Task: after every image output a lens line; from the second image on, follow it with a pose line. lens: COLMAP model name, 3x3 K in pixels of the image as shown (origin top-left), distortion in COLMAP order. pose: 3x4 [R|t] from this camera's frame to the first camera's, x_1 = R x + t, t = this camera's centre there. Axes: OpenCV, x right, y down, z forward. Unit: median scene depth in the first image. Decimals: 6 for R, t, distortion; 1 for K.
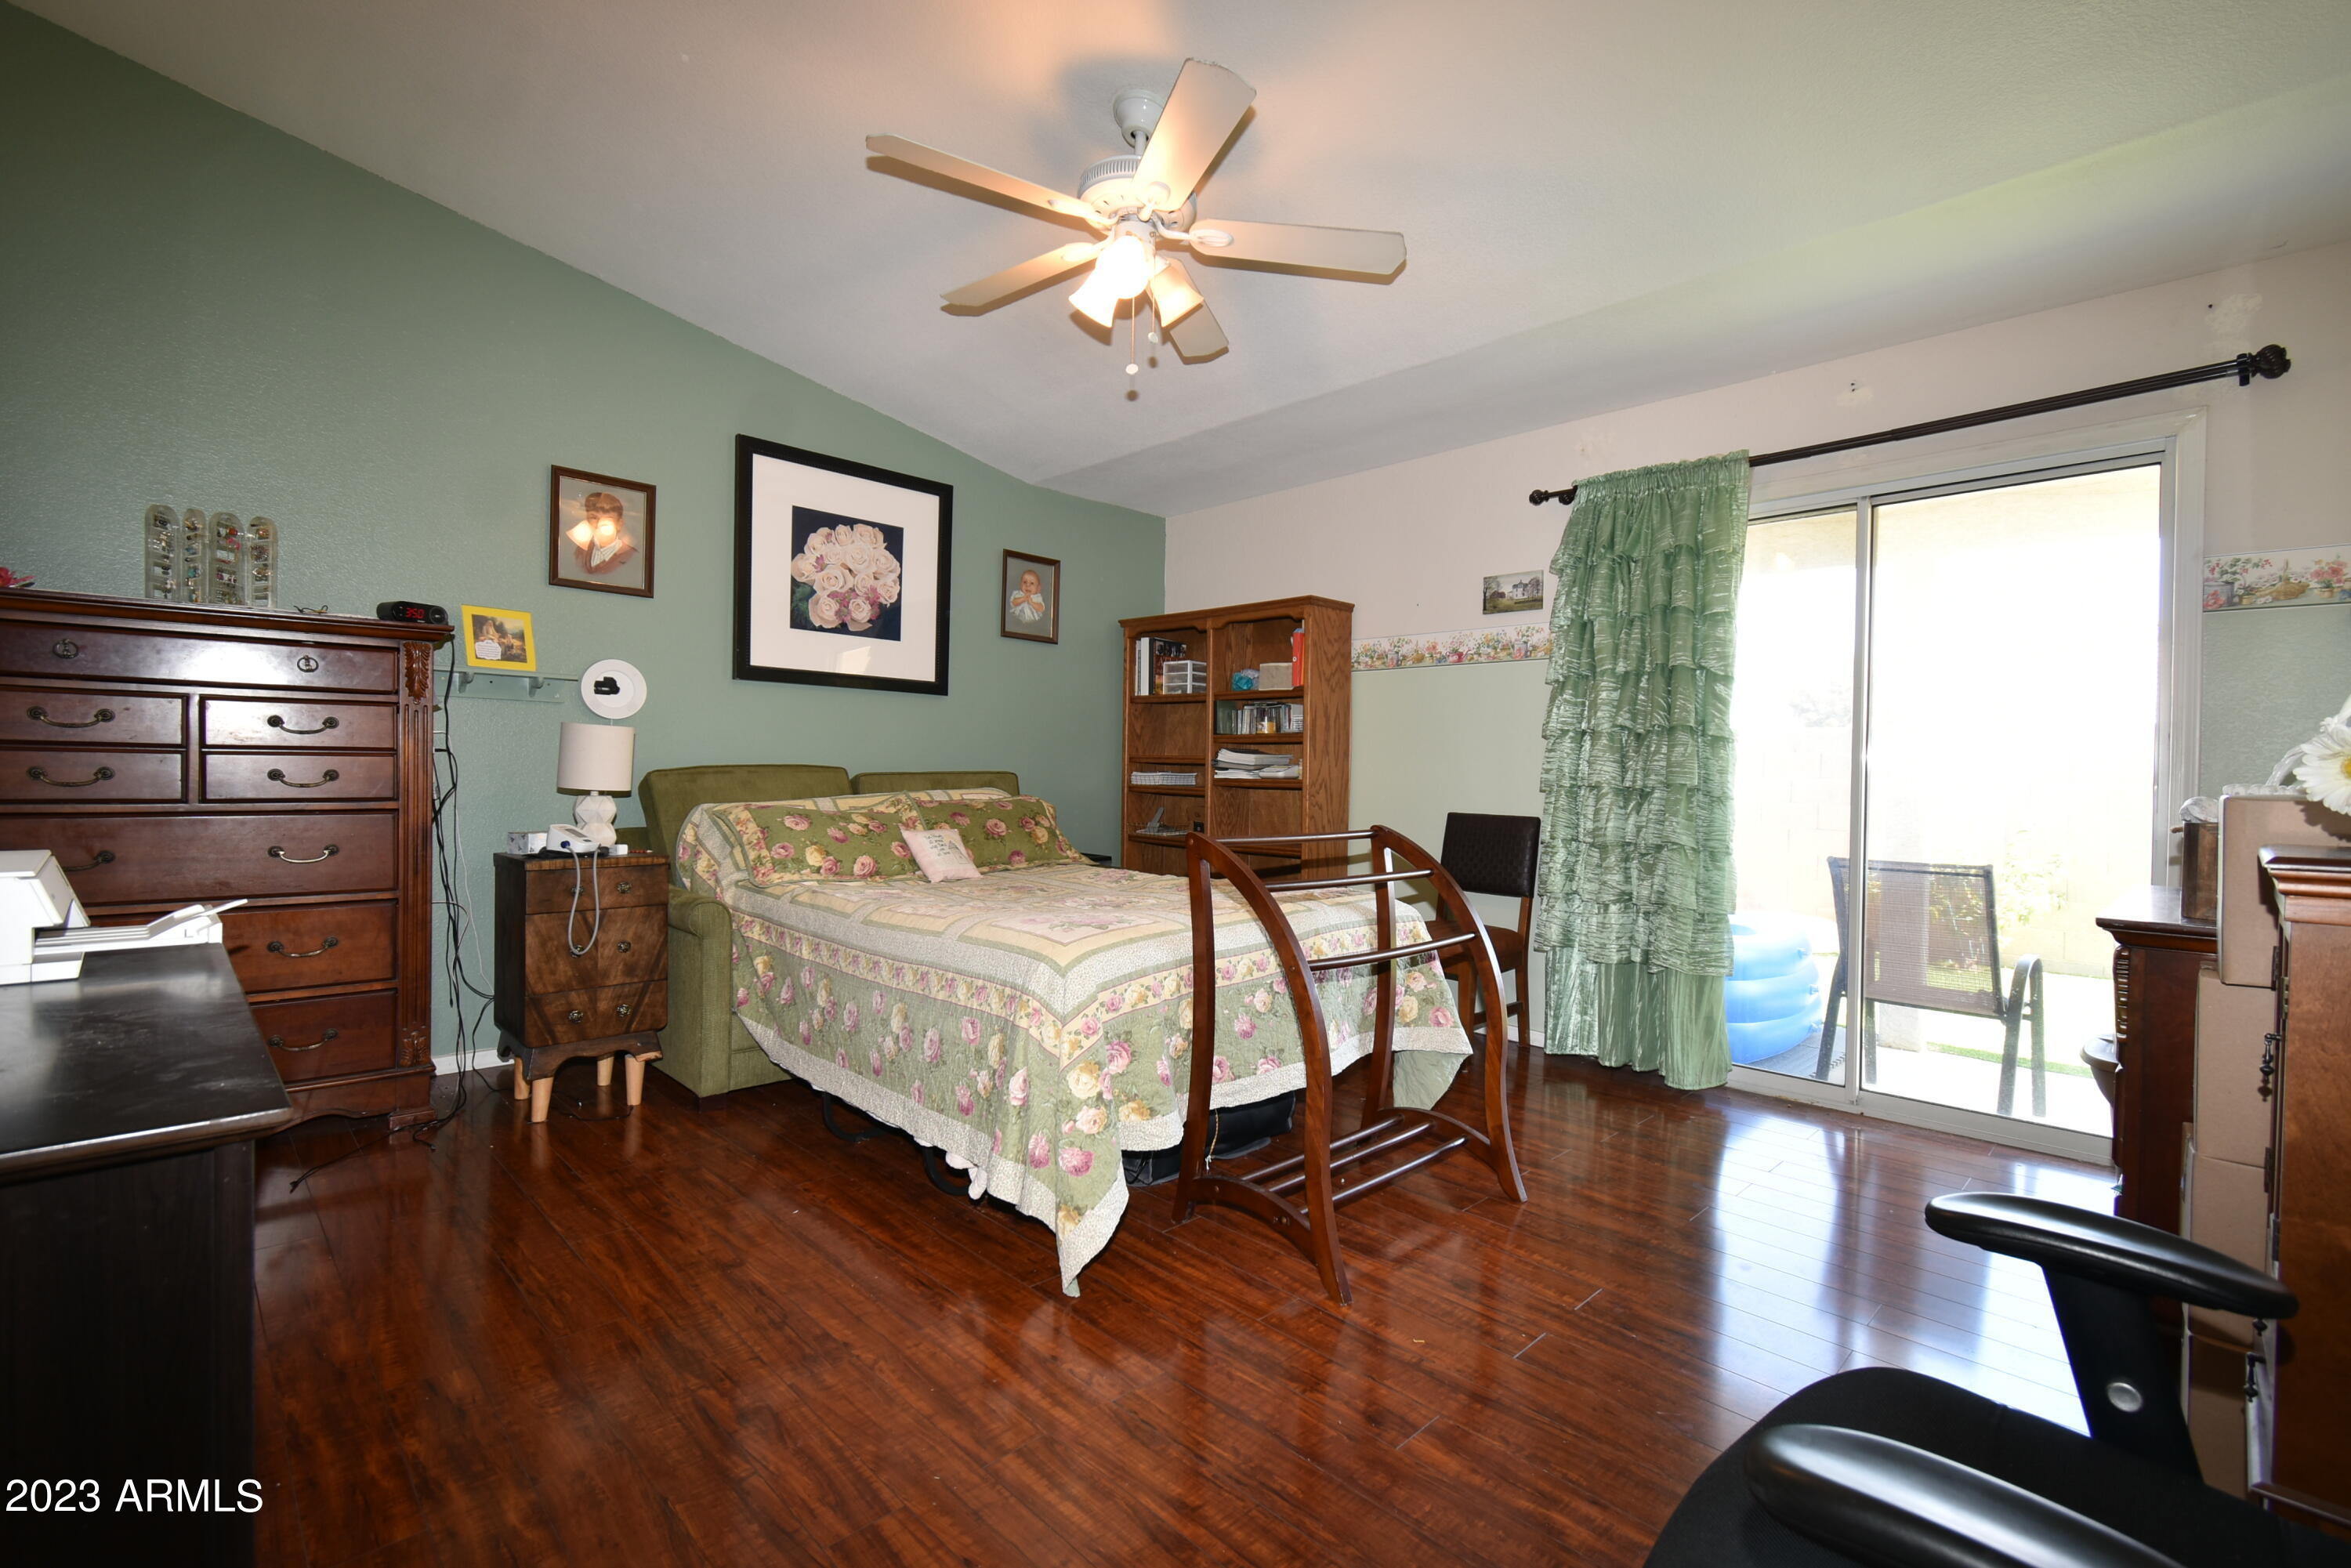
lens RADIAL K [[1039.1, 0, 1185.8], [0, 1039.1, 785.6], [0, 0, 1]] dist [0.009342, -0.005185]
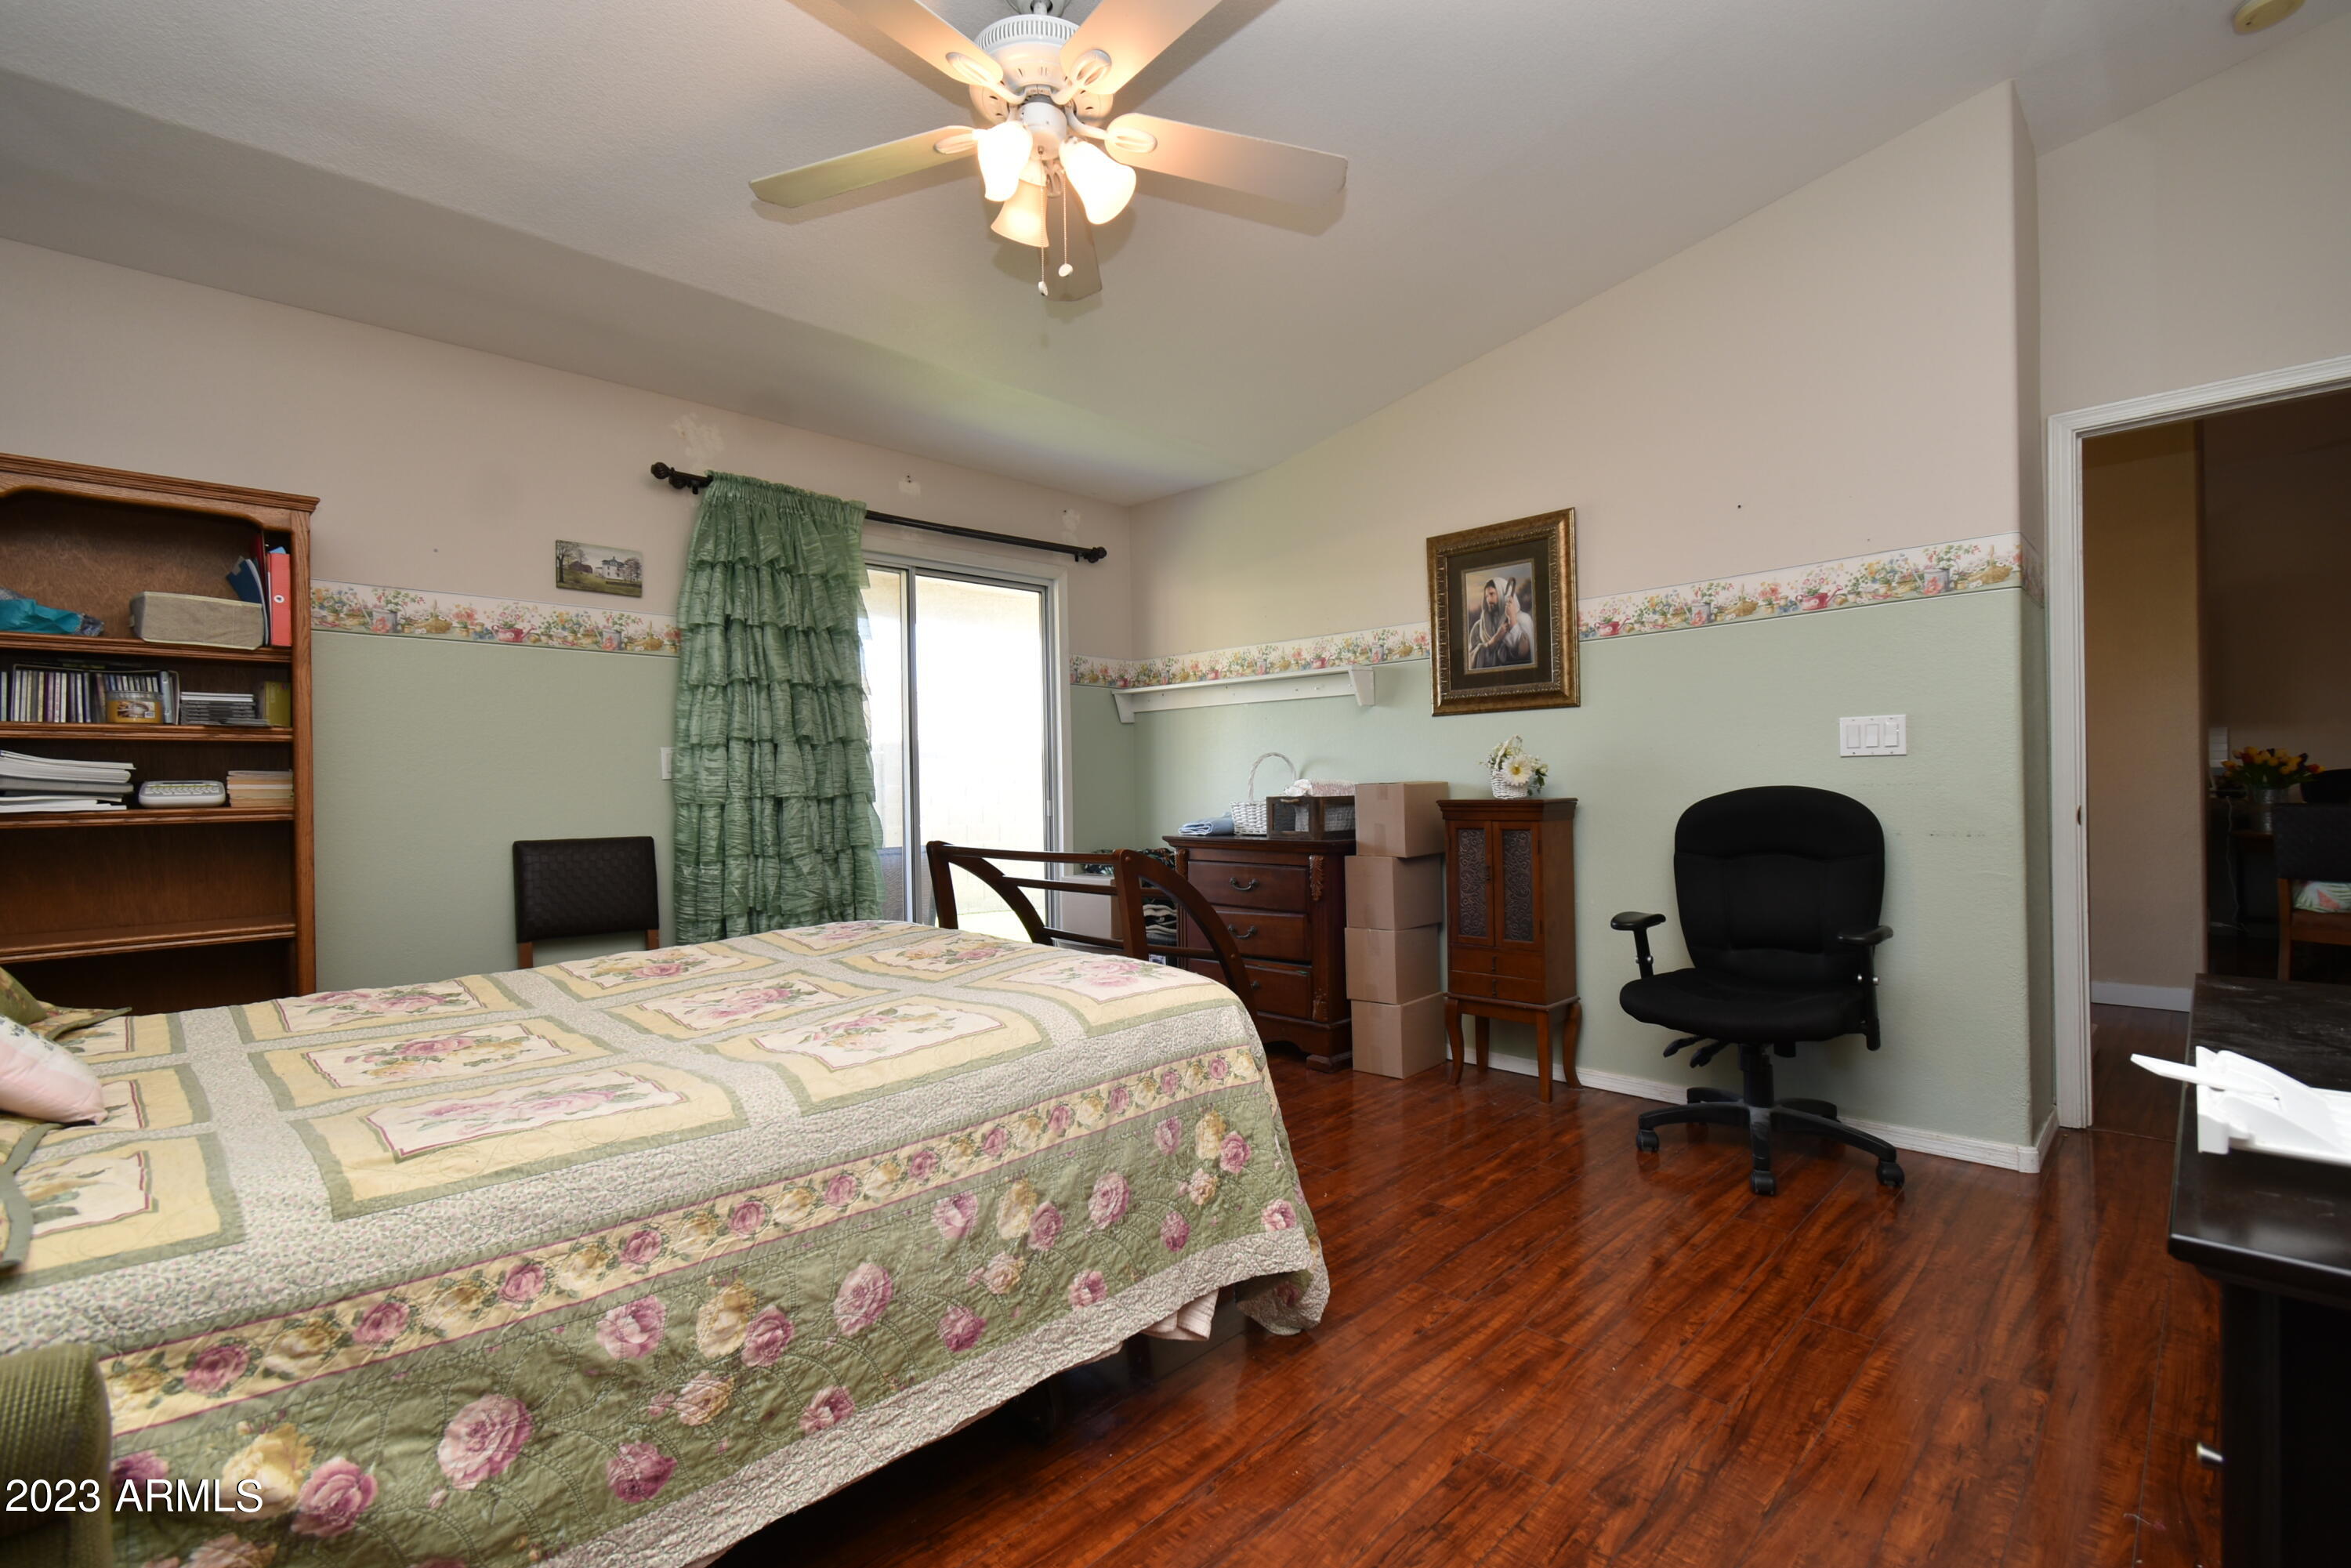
lens RADIAL K [[1039.1, 0, 1185.8], [0, 1039.1, 785.6], [0, 0, 1]] dist [0.009342, -0.005185]
pose [[-0.006454, -0.020039, 0.999778, -0.625988], [0.027165, 0.999427, 0.020207, -0.020494], [-0.999610, 0.027289, -0.005906, 0.650429]]
